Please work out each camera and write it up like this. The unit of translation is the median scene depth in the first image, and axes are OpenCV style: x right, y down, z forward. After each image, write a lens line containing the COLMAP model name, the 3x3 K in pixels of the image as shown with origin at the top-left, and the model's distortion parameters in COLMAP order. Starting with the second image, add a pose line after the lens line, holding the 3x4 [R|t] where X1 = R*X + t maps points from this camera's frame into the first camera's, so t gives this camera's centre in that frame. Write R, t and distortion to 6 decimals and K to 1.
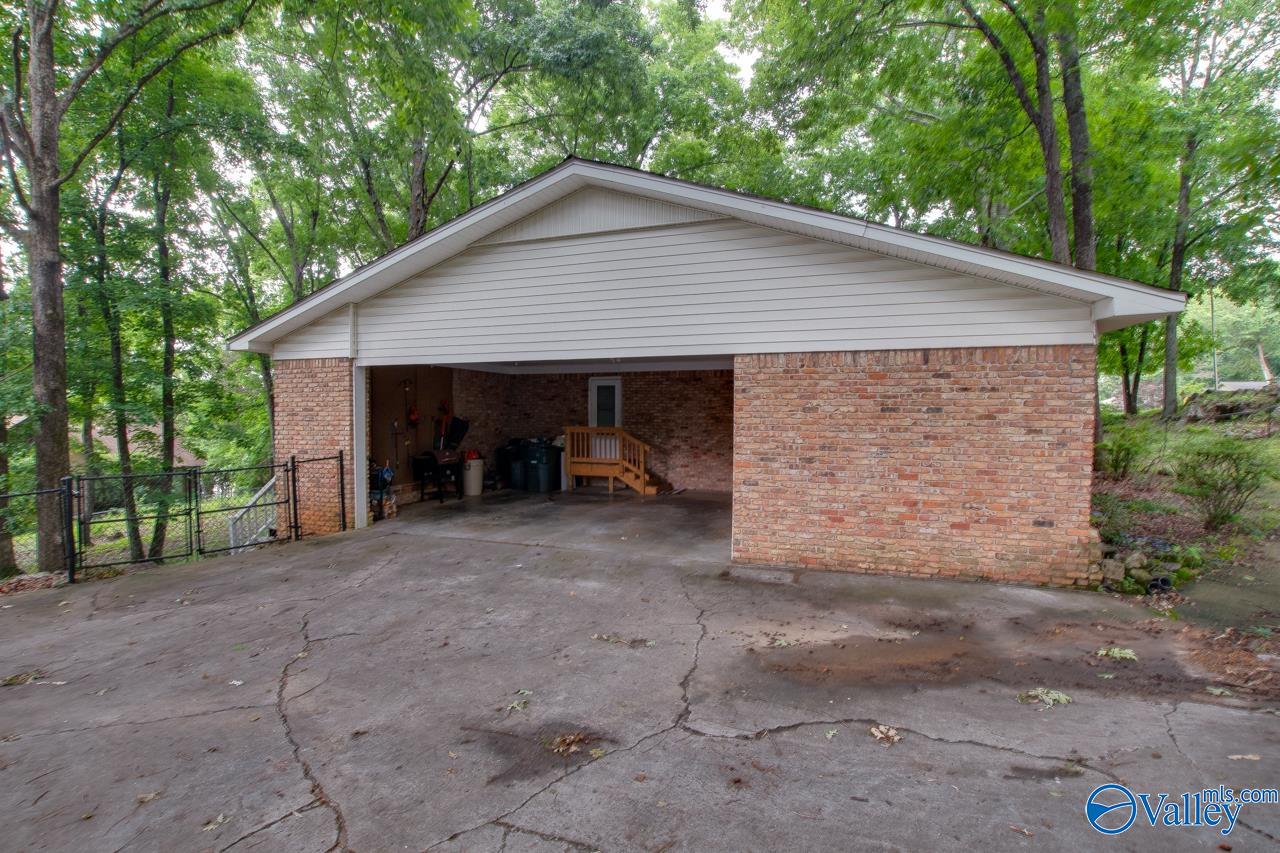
lens RADIAL K [[590.5, 0, 636.6], [0, 590.5, 428.5], [0, 0, 1]] dist [-0.032302, 0.005354]
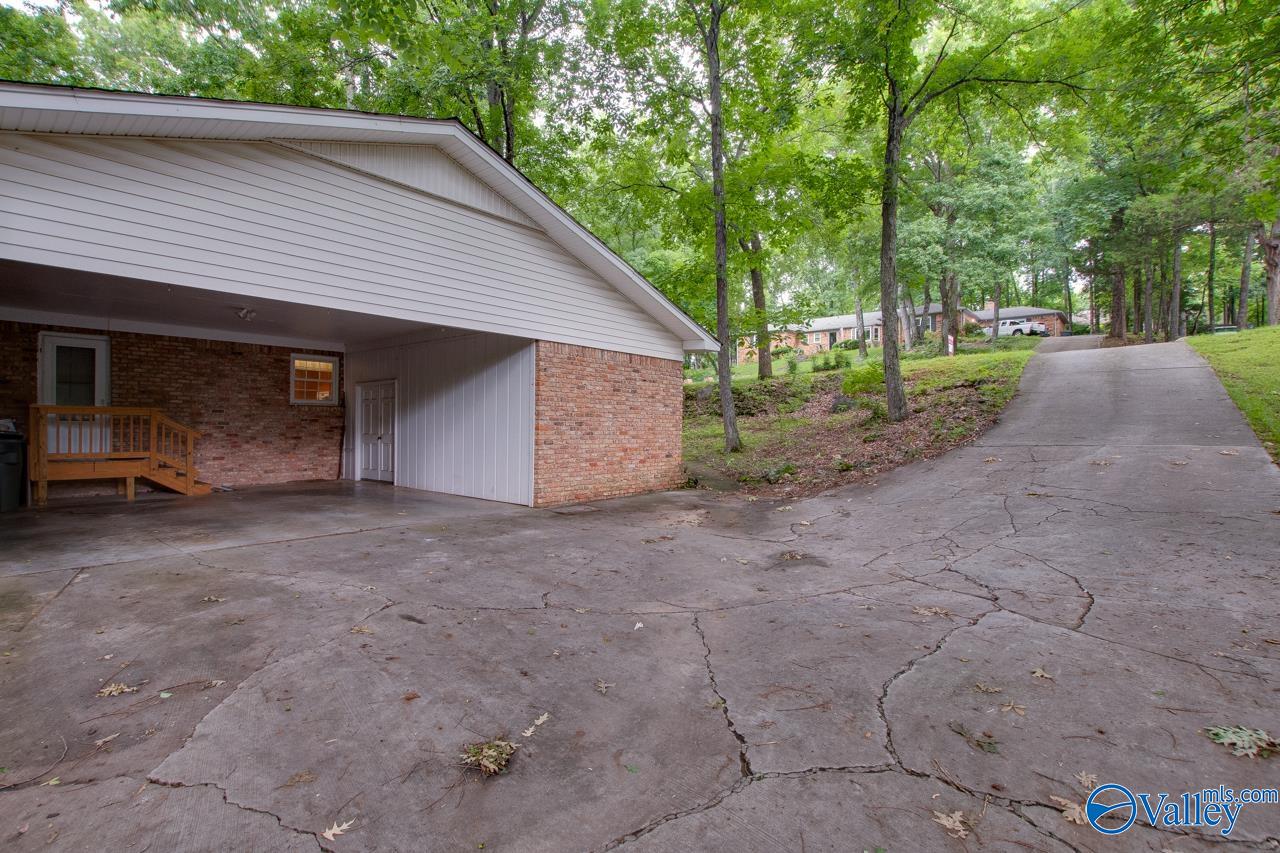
lens RADIAL K [[590.5, 0, 636.6], [0, 590.5, 428.5], [0, 0, 1]] dist [-0.032302, 0.005354]
pose [[0.342044, -0.002954, 0.939679, -1.032672], [0.016497, 0.999860, -0.002861, 0.076049], [-0.939539, 0.016480, 0.342045, 0.431113]]
